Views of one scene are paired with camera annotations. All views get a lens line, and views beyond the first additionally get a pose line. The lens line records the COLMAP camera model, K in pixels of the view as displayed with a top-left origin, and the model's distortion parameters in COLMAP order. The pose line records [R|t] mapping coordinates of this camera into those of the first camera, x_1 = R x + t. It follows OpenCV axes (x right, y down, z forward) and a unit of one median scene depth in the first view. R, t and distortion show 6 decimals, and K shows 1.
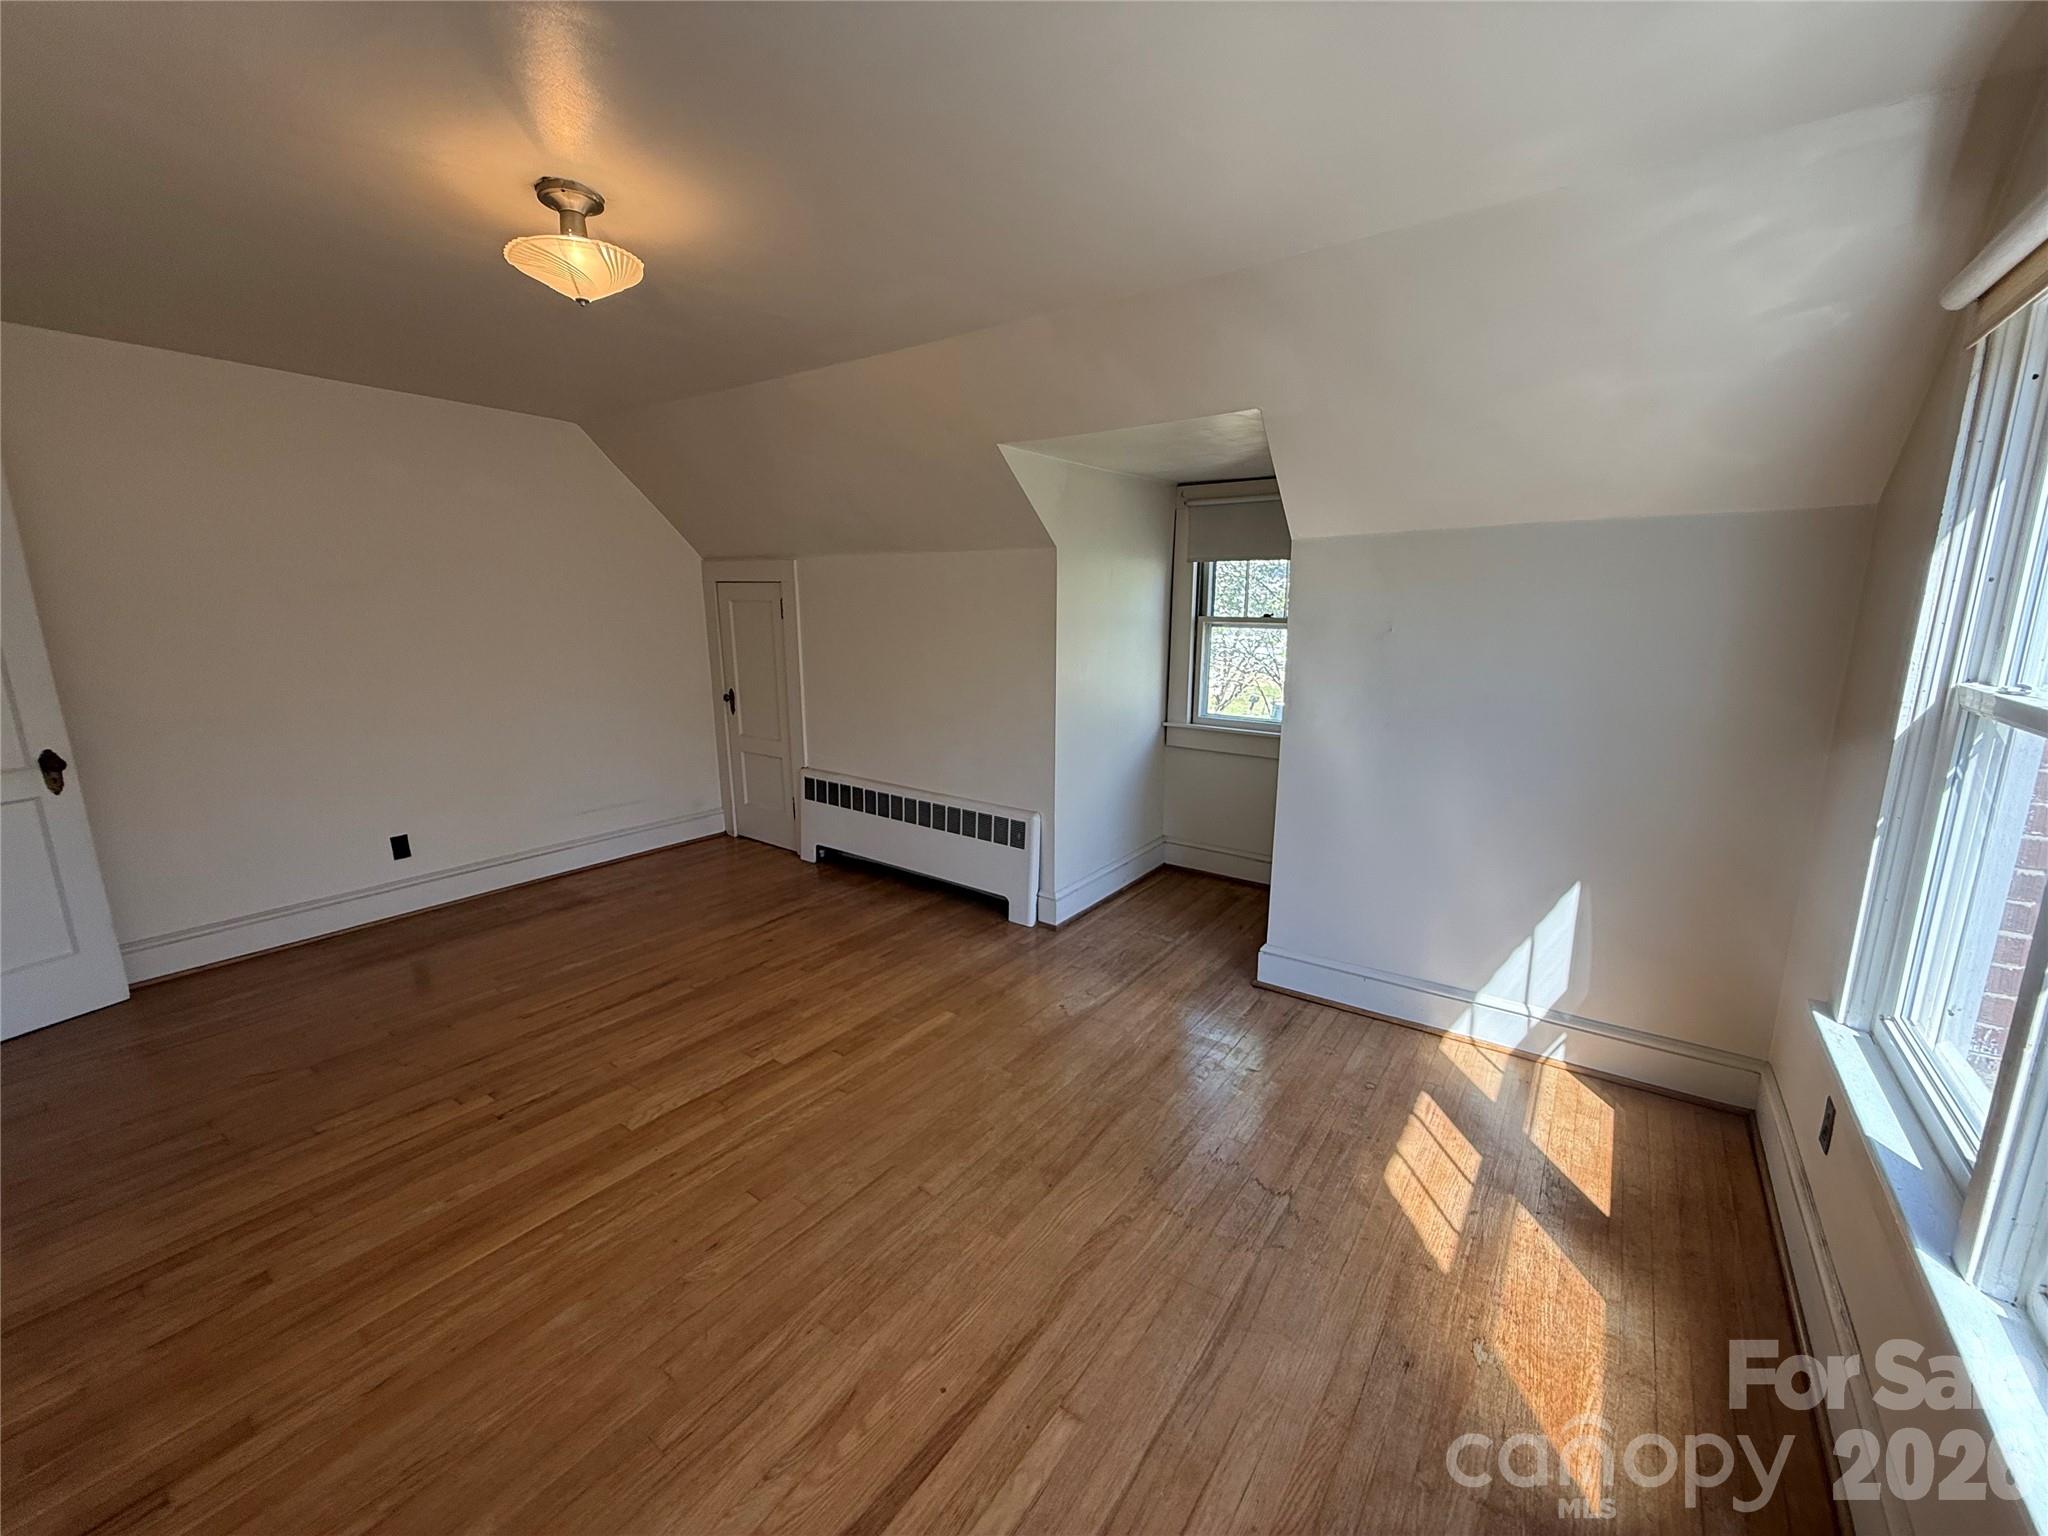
lens RADIAL K [[818.4, 0, 1024.0], [0, 818.4, 768.0], [0, 0, 1]] dist [0.001796, 0.000093]
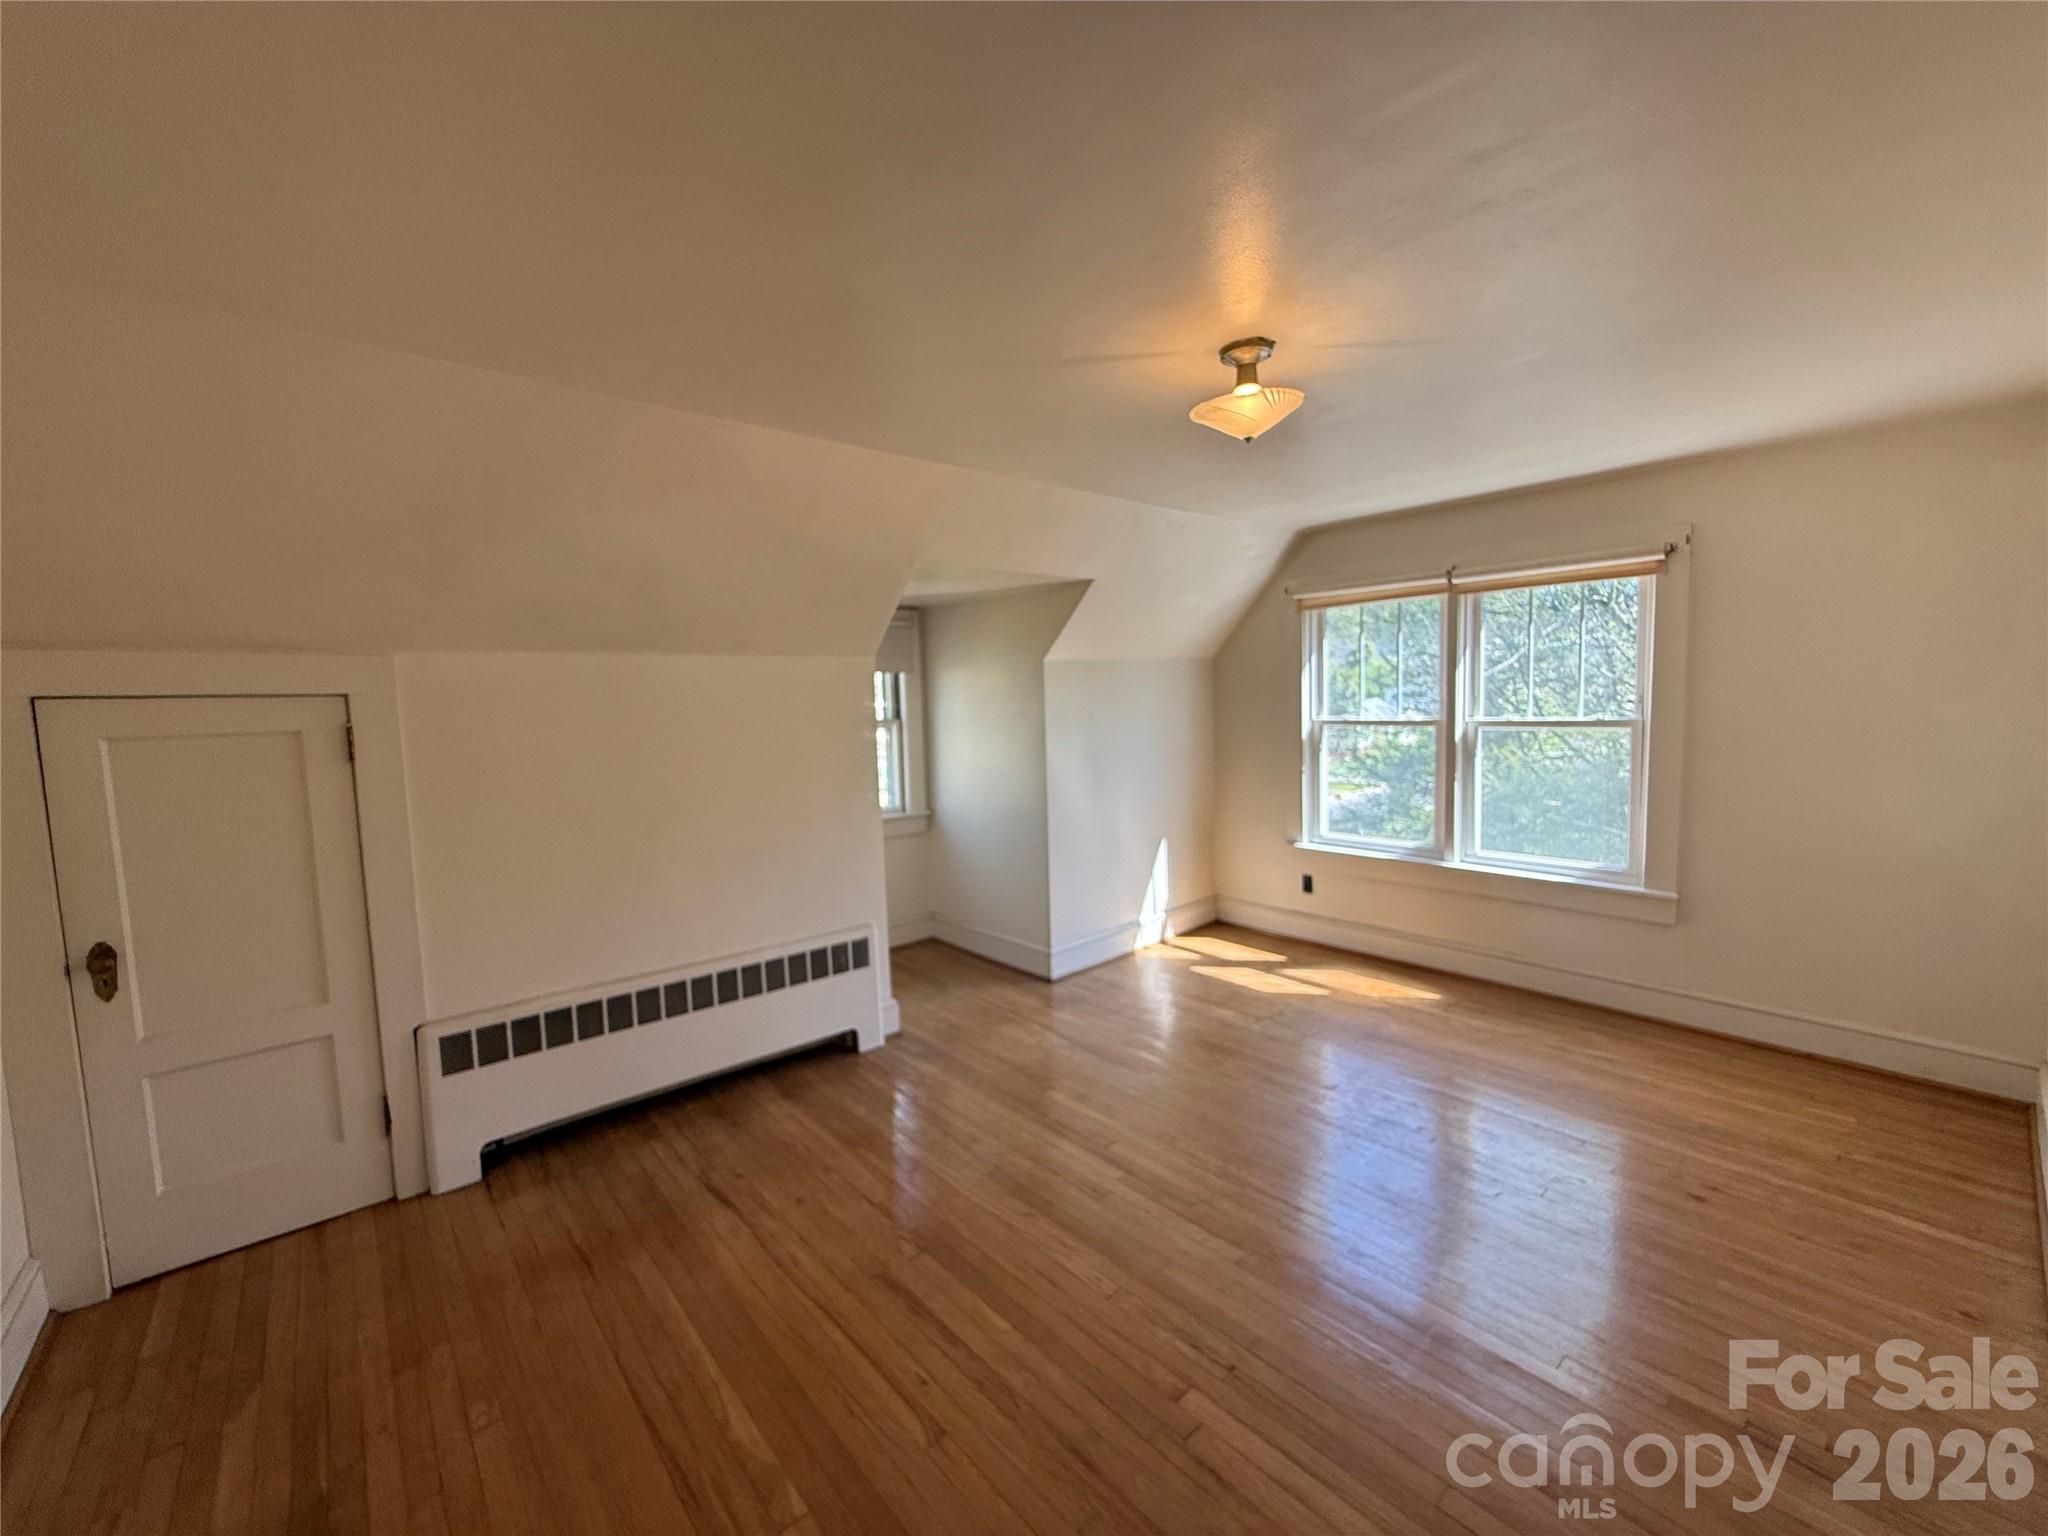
lens RADIAL K [[818.4, 0, 1024.0], [0, 818.4, 768.0], [0, 0, 1]] dist [0.001796, 0.000093]
pose [[0.220761, -0.088462, 0.971308, -1.022034], [0.228710, 0.972806, 0.036616, -0.140132], [-0.948133, 0.214064, 0.234990, 0.660680]]
